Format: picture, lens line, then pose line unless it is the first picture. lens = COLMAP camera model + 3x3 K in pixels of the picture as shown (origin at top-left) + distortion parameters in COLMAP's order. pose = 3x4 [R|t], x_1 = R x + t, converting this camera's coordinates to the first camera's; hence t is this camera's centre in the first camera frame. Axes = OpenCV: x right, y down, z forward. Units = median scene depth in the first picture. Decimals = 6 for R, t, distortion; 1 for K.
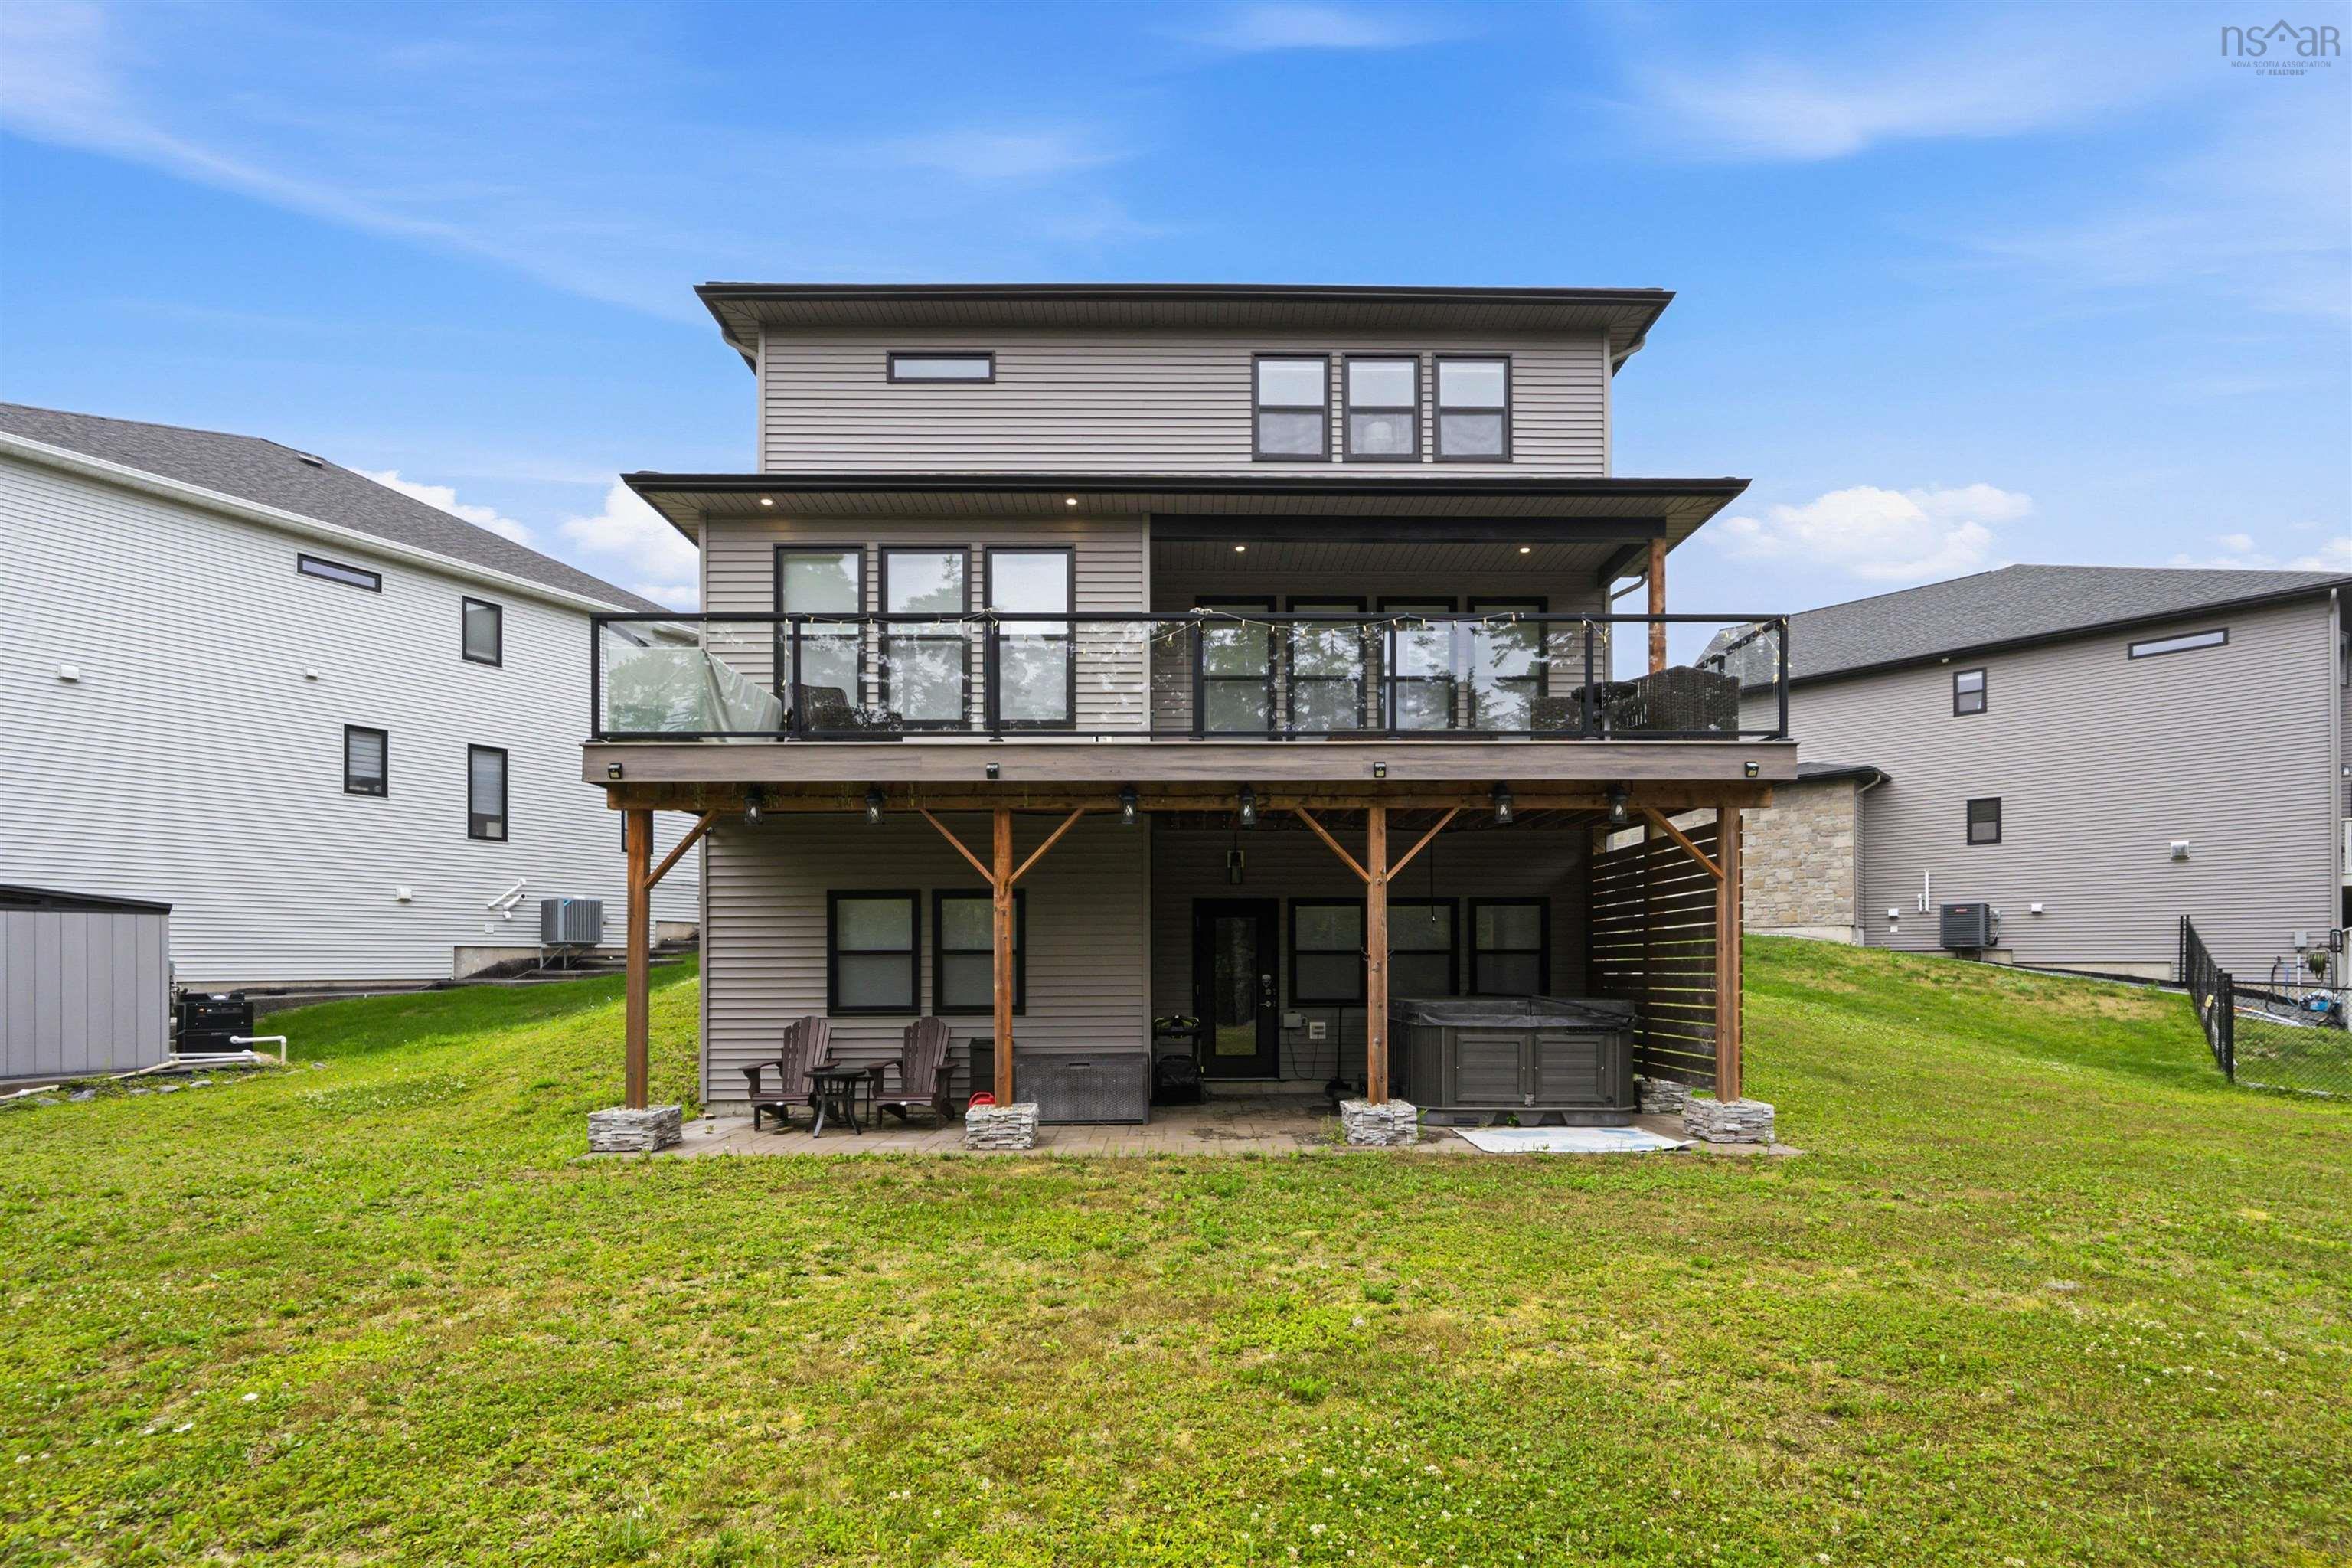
lens RADIAL K [[1048.7, 0, 1176.3], [0, 1048.7, 973.3], [0, 0, 1]] dist [0.001895, 0.000098]
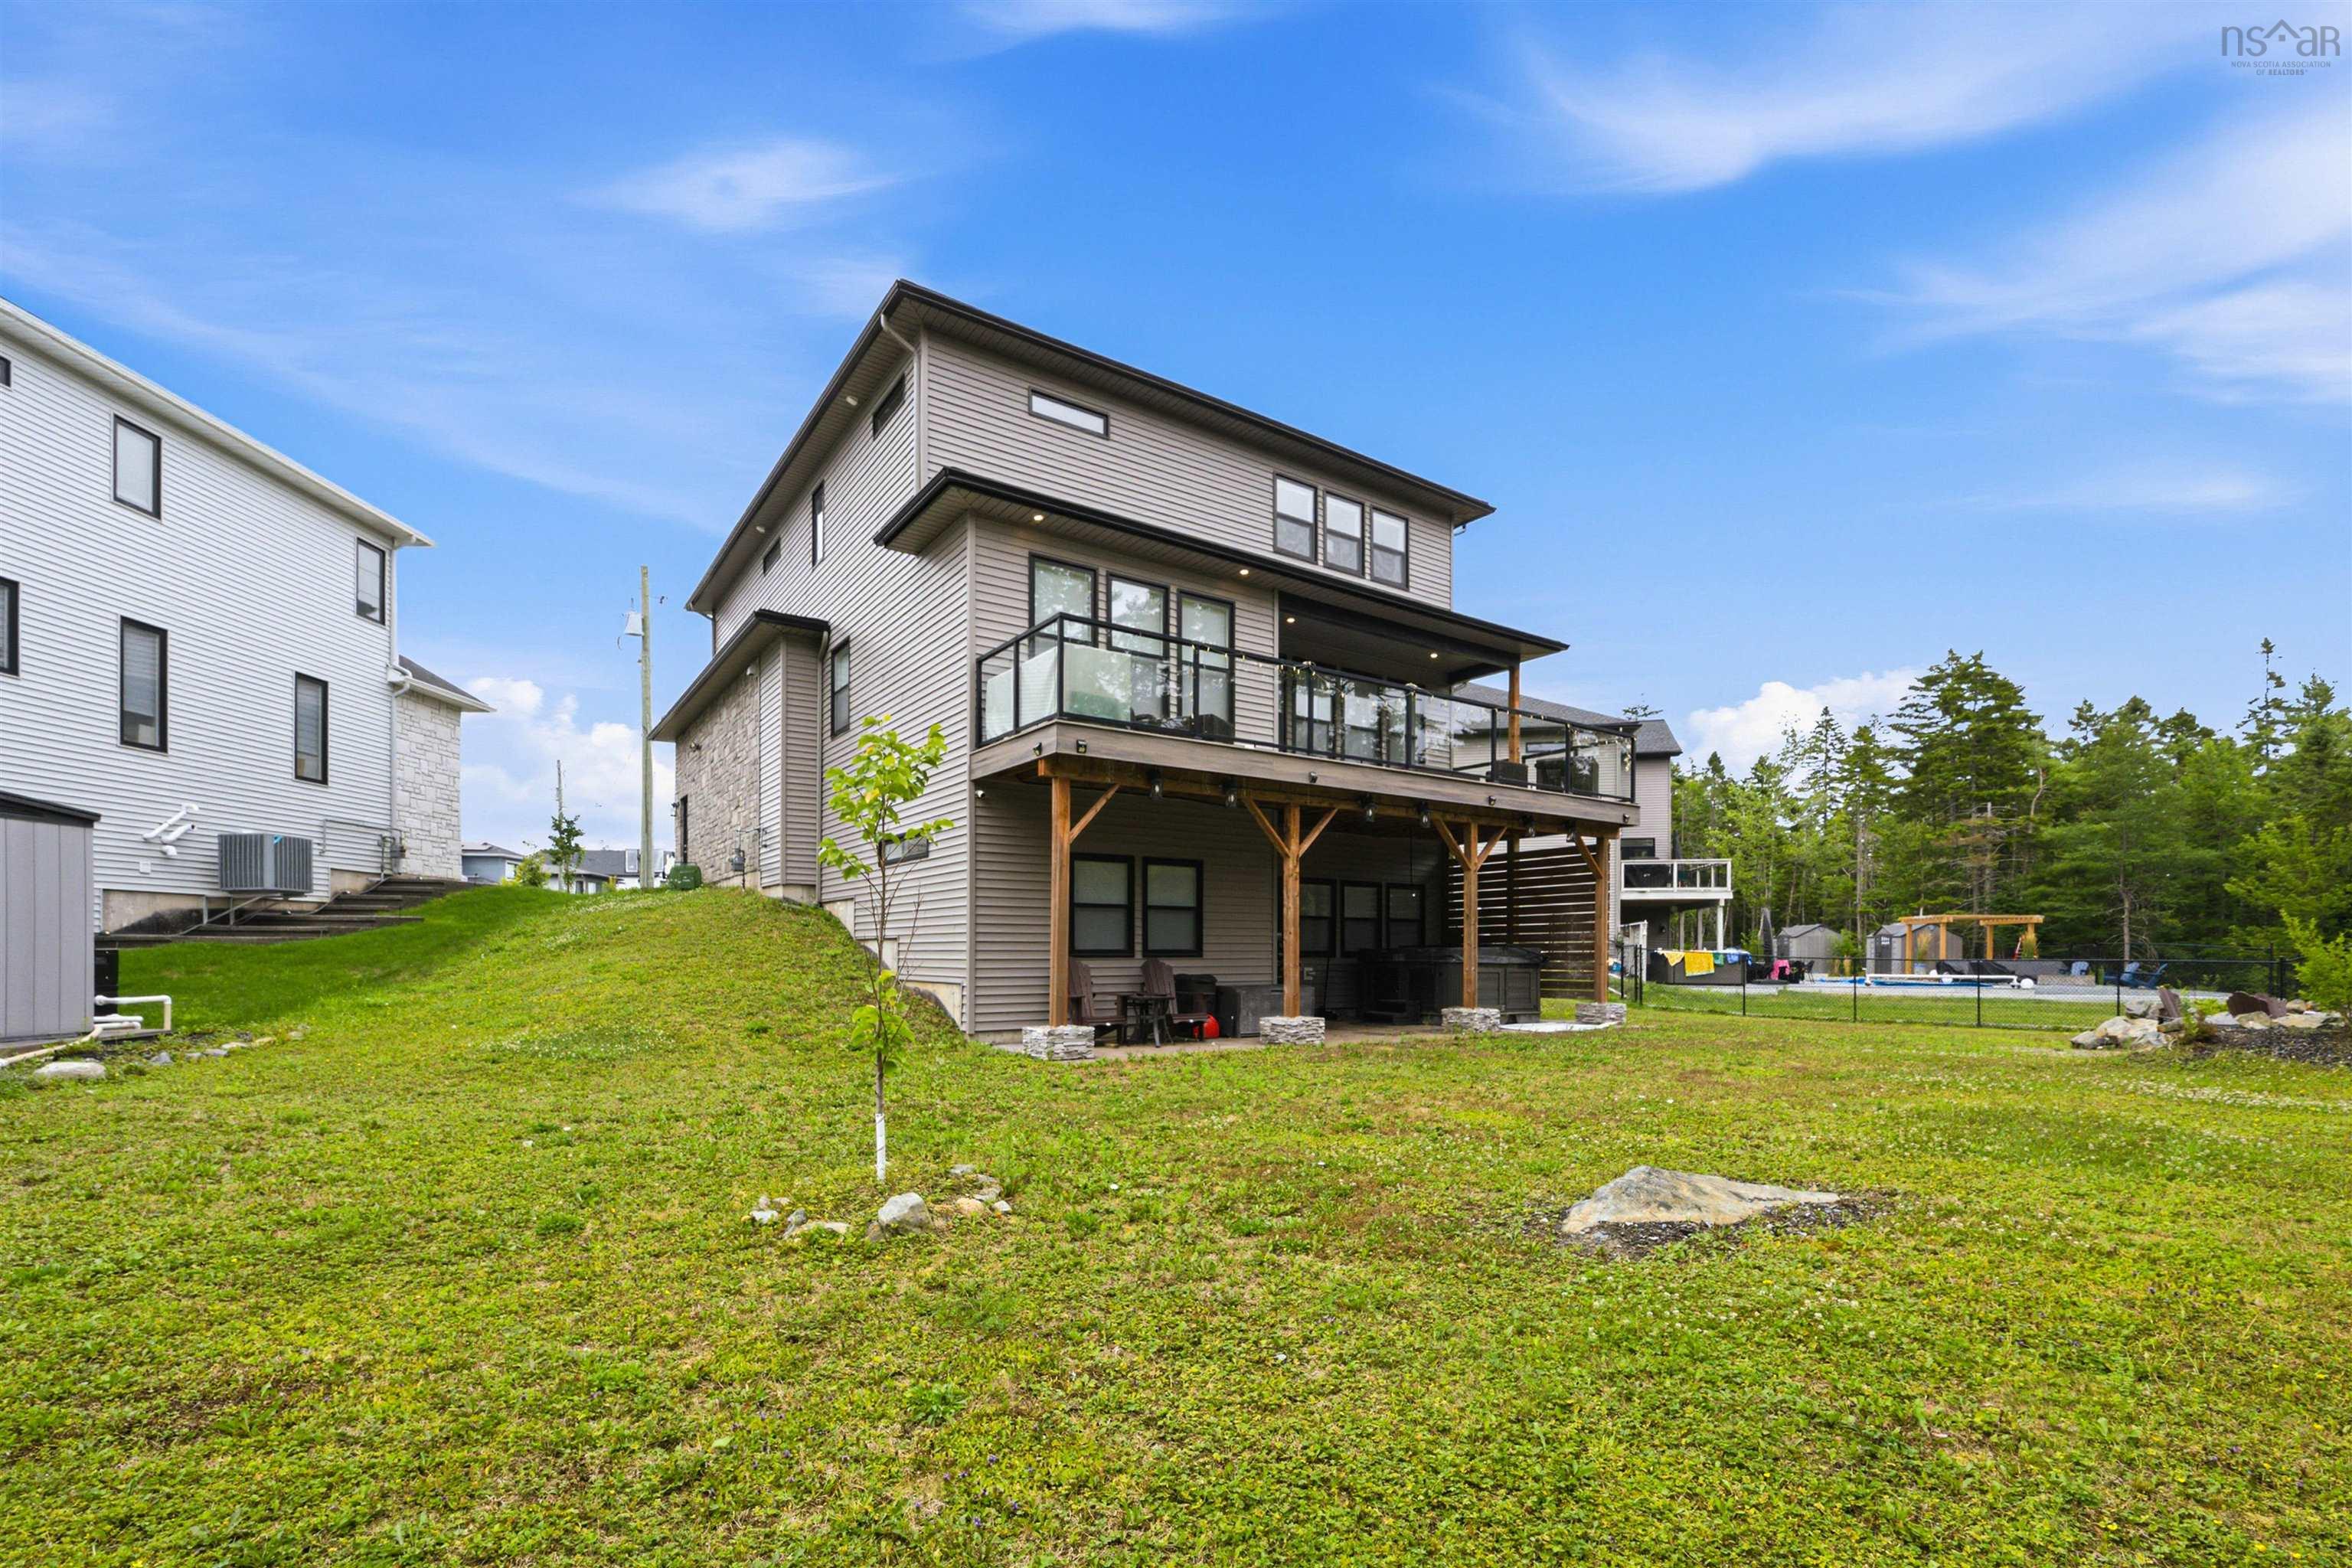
lens RADIAL K [[1048.7, 0, 1176.3], [0, 1048.7, 973.3], [0, 0, 1]] dist [0.001895, 0.000098]
pose [[0.828988, -0.003490, 0.559256, -0.784587], [-0.001819, 0.999958, 0.008937, 0.041781], [-0.559264, -0.008426, 0.828947, -0.052599]]
